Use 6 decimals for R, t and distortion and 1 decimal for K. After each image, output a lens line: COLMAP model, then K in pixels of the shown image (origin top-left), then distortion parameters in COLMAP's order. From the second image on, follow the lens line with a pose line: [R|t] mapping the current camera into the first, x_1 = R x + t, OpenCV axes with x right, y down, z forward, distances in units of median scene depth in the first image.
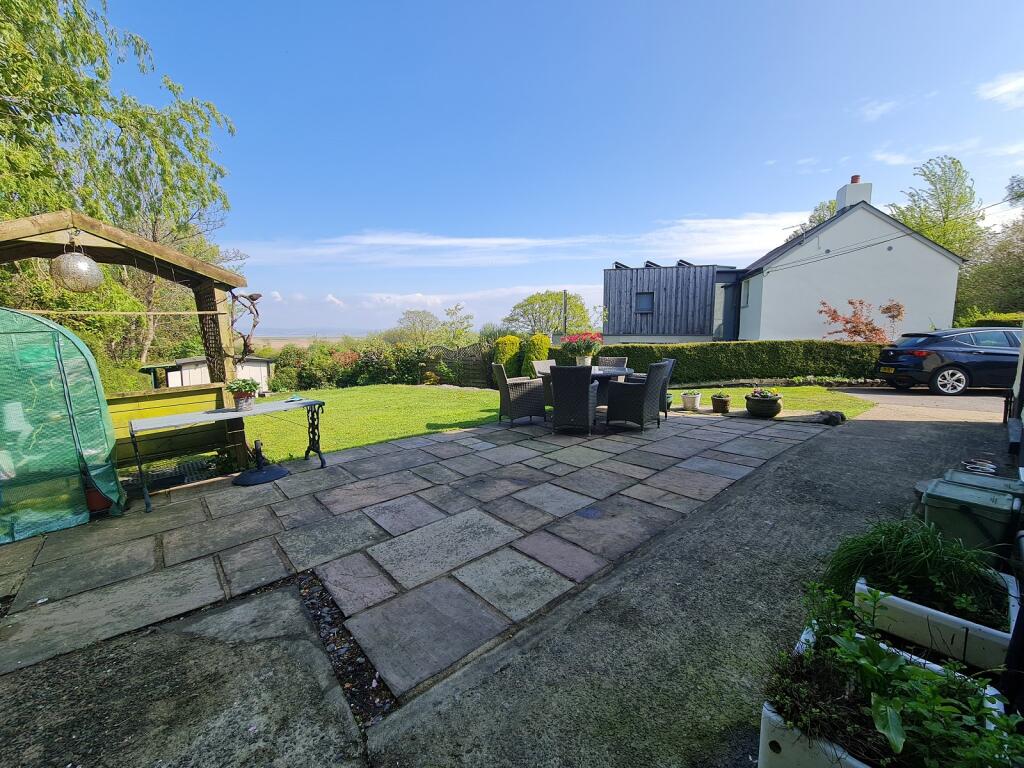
lens RADIAL K [[416.7, 0, 505.2], [0, 416.7, 392.9], [0, 0, 1]] dist [0.002053, 0.000153]
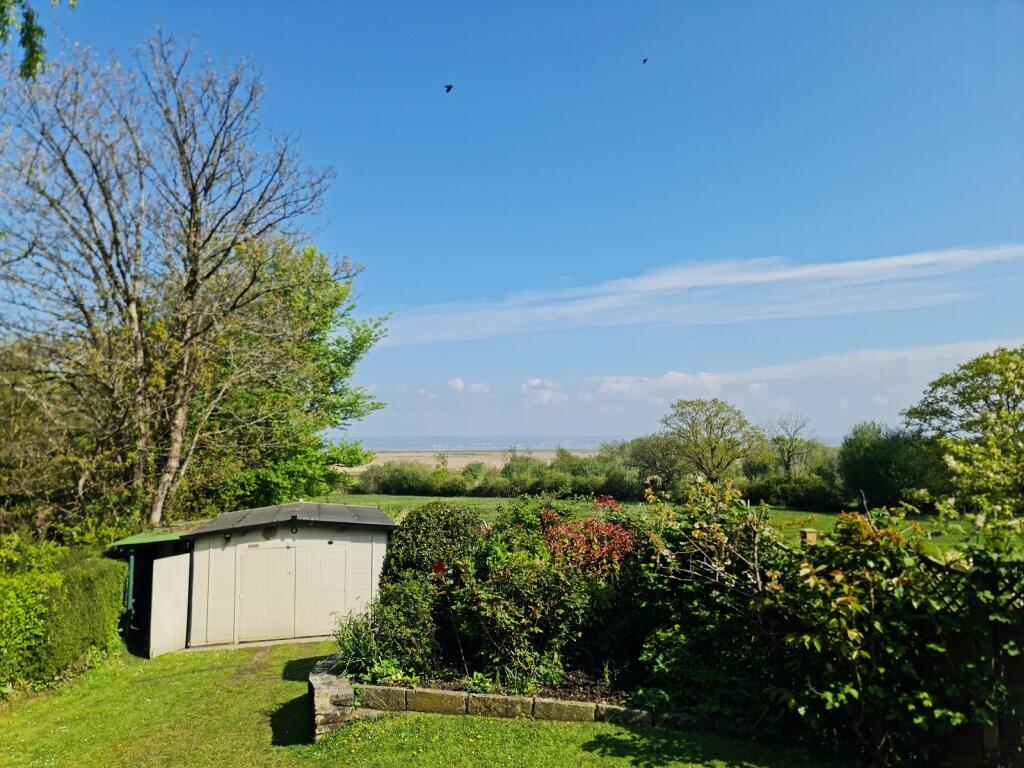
lens RADIAL K [[737.3, 0, 514.5], [0, 737.3, 401.9], [0, 0, 1]] dist [0.082249, -0.058634]
pose [[0.910517, -0.031951, -0.412235, -0.212712], [-0.049323, 0.981498, -0.185013, -0.081521], [0.410519, 0.188790, 0.892094, 0.489209]]
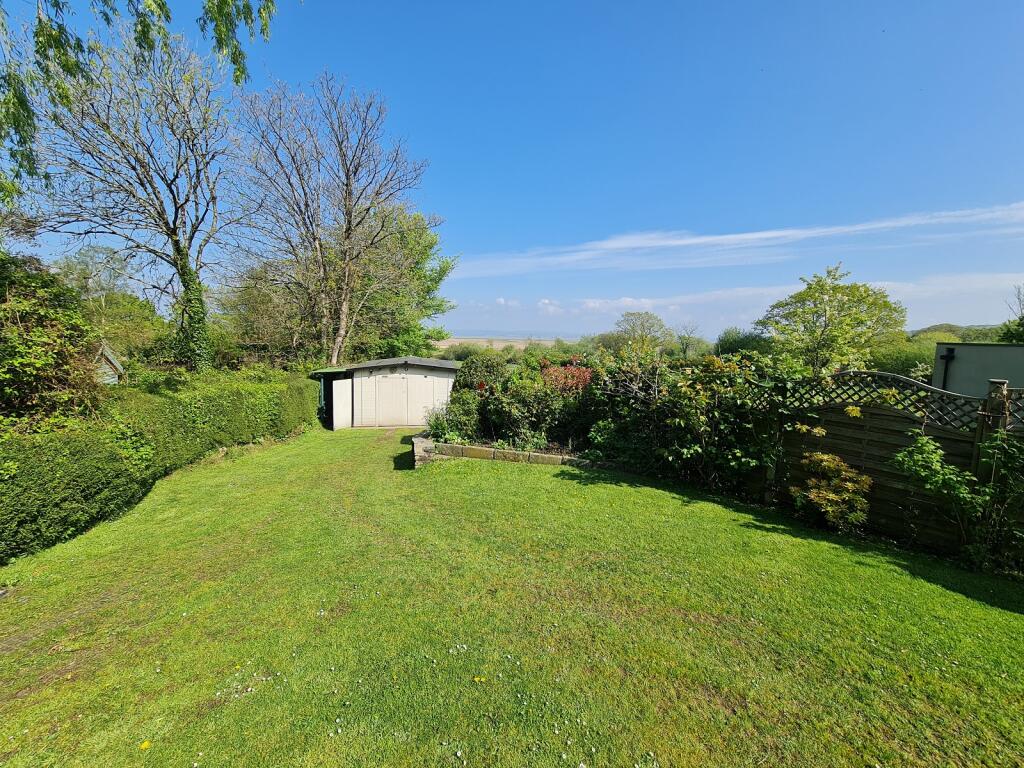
lens RADIAL K [[414.0, 0, 514.5], [0, 414.0, 379.9], [0, 0, 1]] dist [-0.004300, 0.001315]
pose [[0.891946, 0.068872, -0.446865, -0.206627], [-0.087247, 0.995973, -0.020645, -0.063787], [0.443644, 0.057402, 0.894363, 0.497846]]
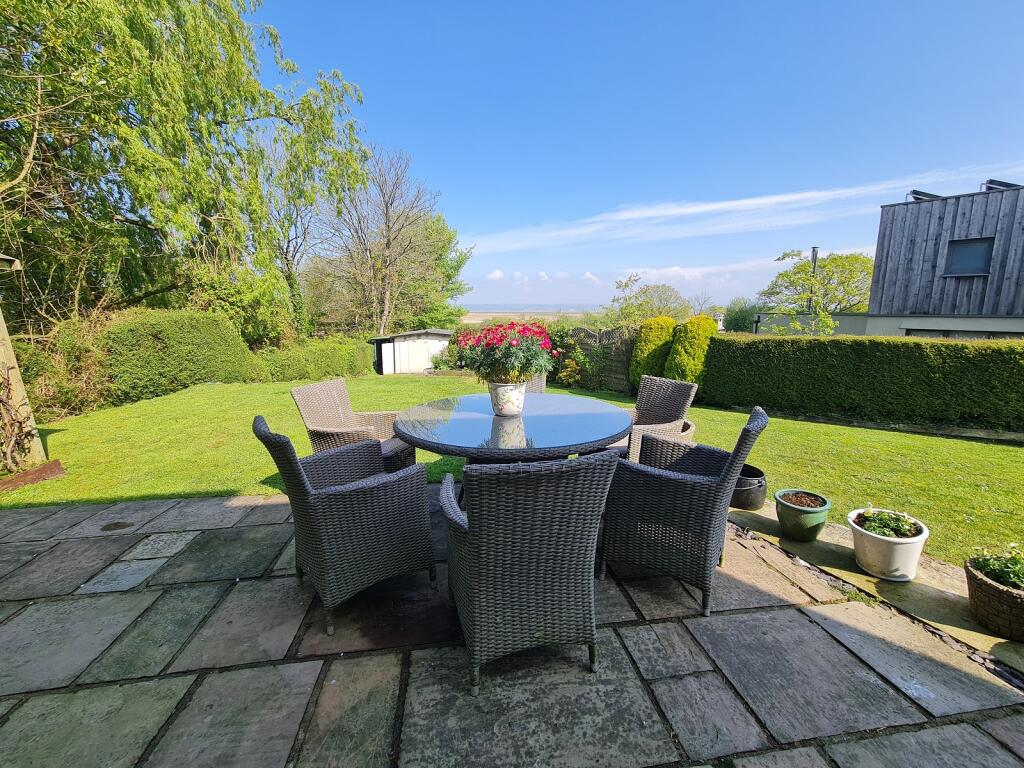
lens RADIAL K [[414.0, 0, 510.6], [0, 414.0, 384.1], [0, 0, 1]] dist [-0.004300, 0.001315]
pose [[0.842288, 0.097812, -0.530079, 0.126414], [-0.077893, 0.995163, 0.059860, -0.034011], [0.533370, -0.009130, 0.845833, 0.205928]]
